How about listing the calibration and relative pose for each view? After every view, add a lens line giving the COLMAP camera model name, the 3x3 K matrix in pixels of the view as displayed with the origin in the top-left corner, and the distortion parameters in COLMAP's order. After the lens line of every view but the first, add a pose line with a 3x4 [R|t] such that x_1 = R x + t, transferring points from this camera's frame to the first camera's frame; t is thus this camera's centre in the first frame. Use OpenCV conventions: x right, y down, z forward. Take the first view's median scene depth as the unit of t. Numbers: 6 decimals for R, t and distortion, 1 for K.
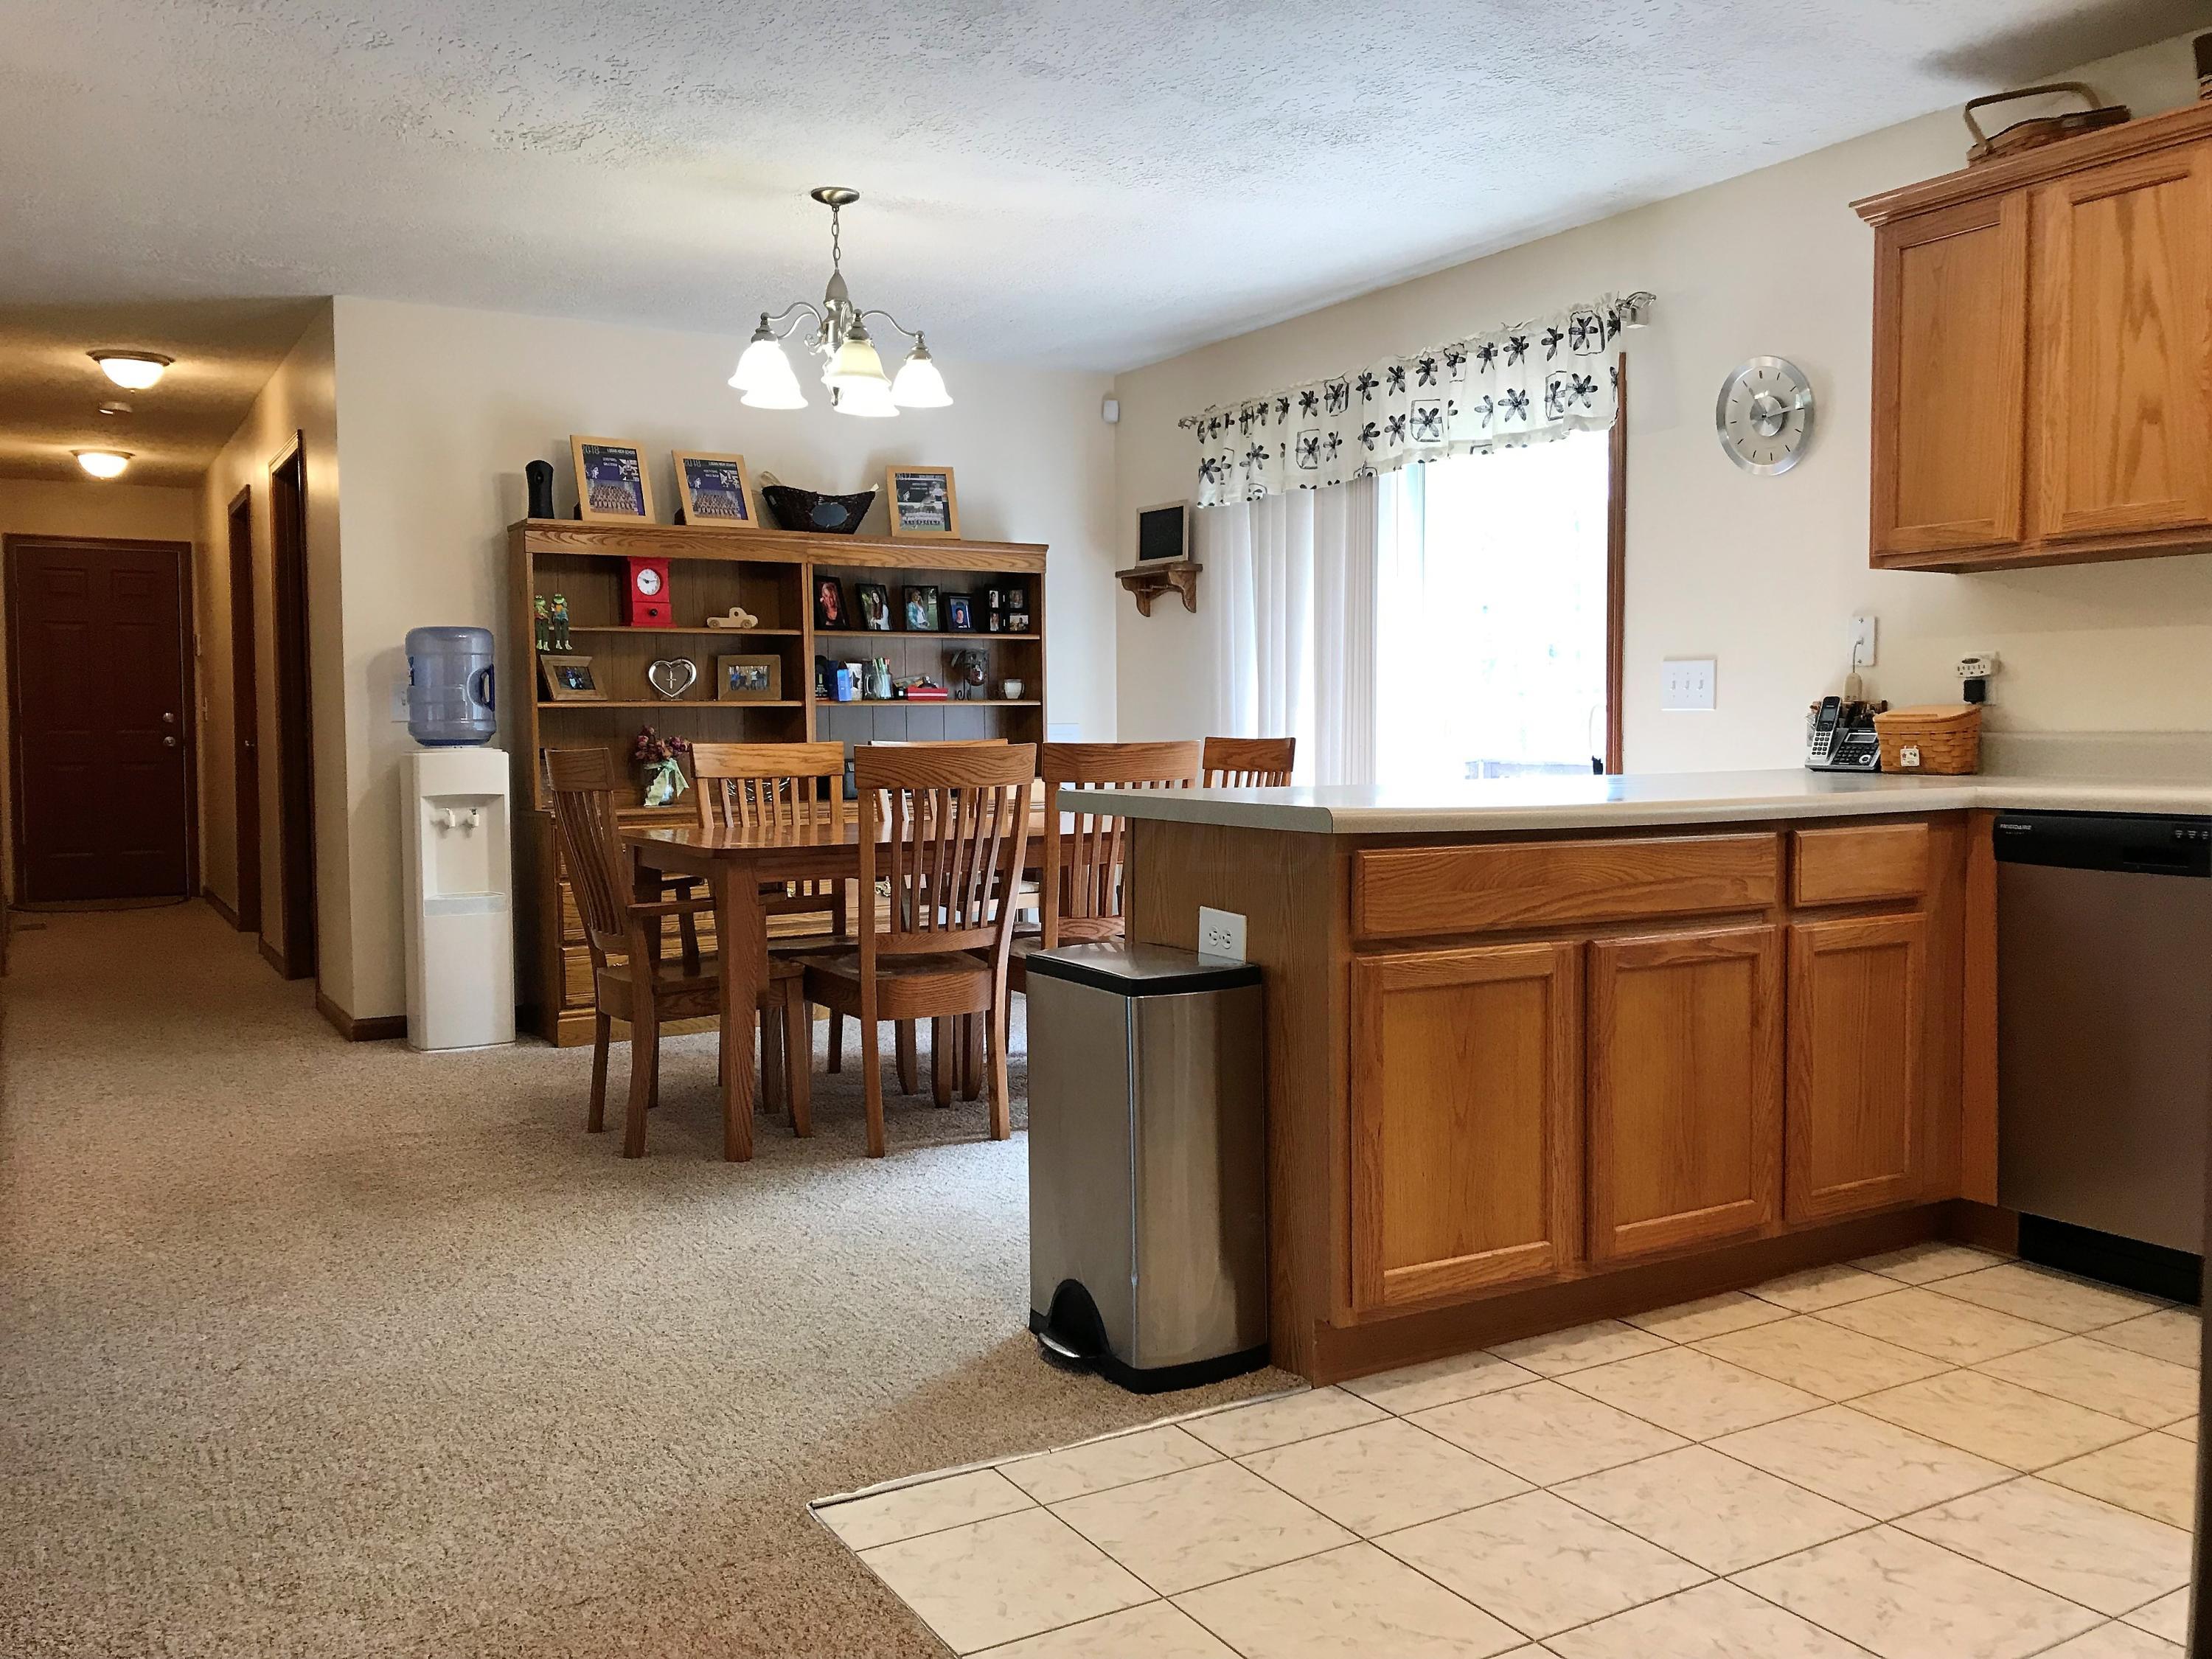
lens RADIAL K [[1861.2, 0, 1056.3], [0, 1861.2, 801.8], [0, 0, 1]] dist [0.030152, -0.064202]
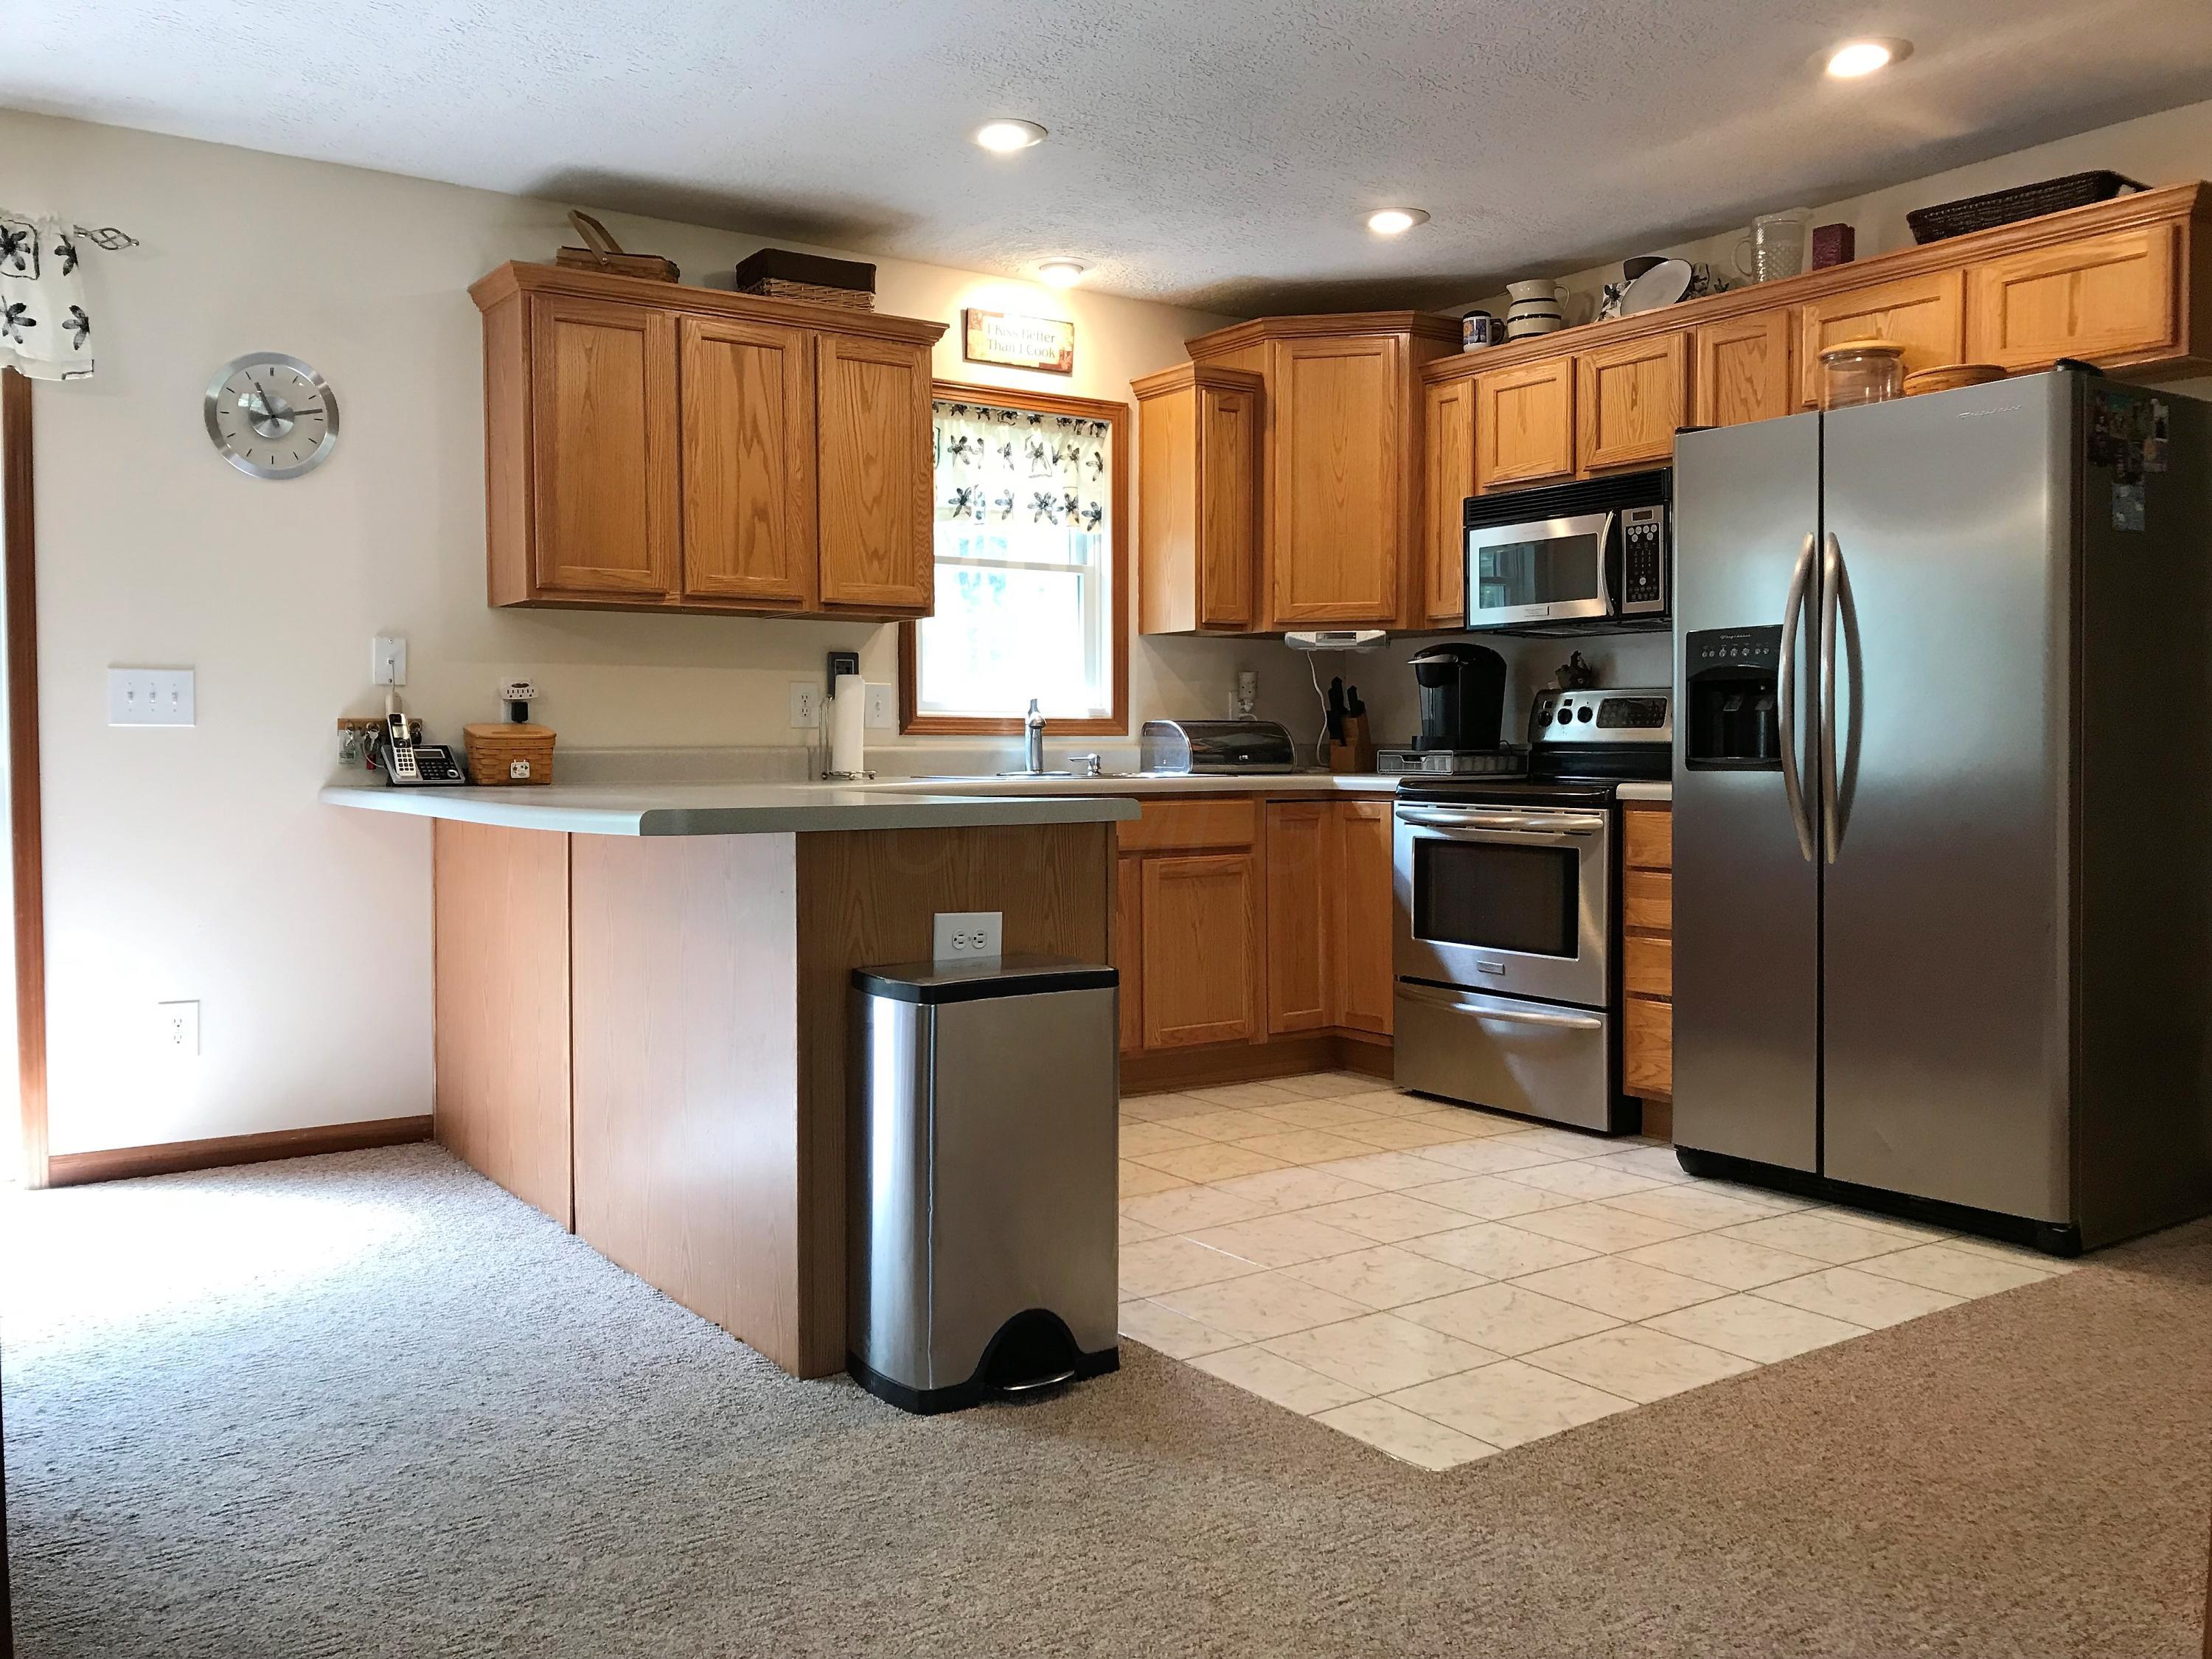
lens RADIAL K [[1878.7, 0, 1116.6], [0, 1878.7, 784.6], [0, 0, 1]] dist [0.082276, -0.101876]
pose [[-0.114445, -0.015739, 0.993305, -0.812995], [0.050977, 0.998464, 0.021694, -0.024950], [-0.992121, 0.053119, -0.113467, 0.899340]]
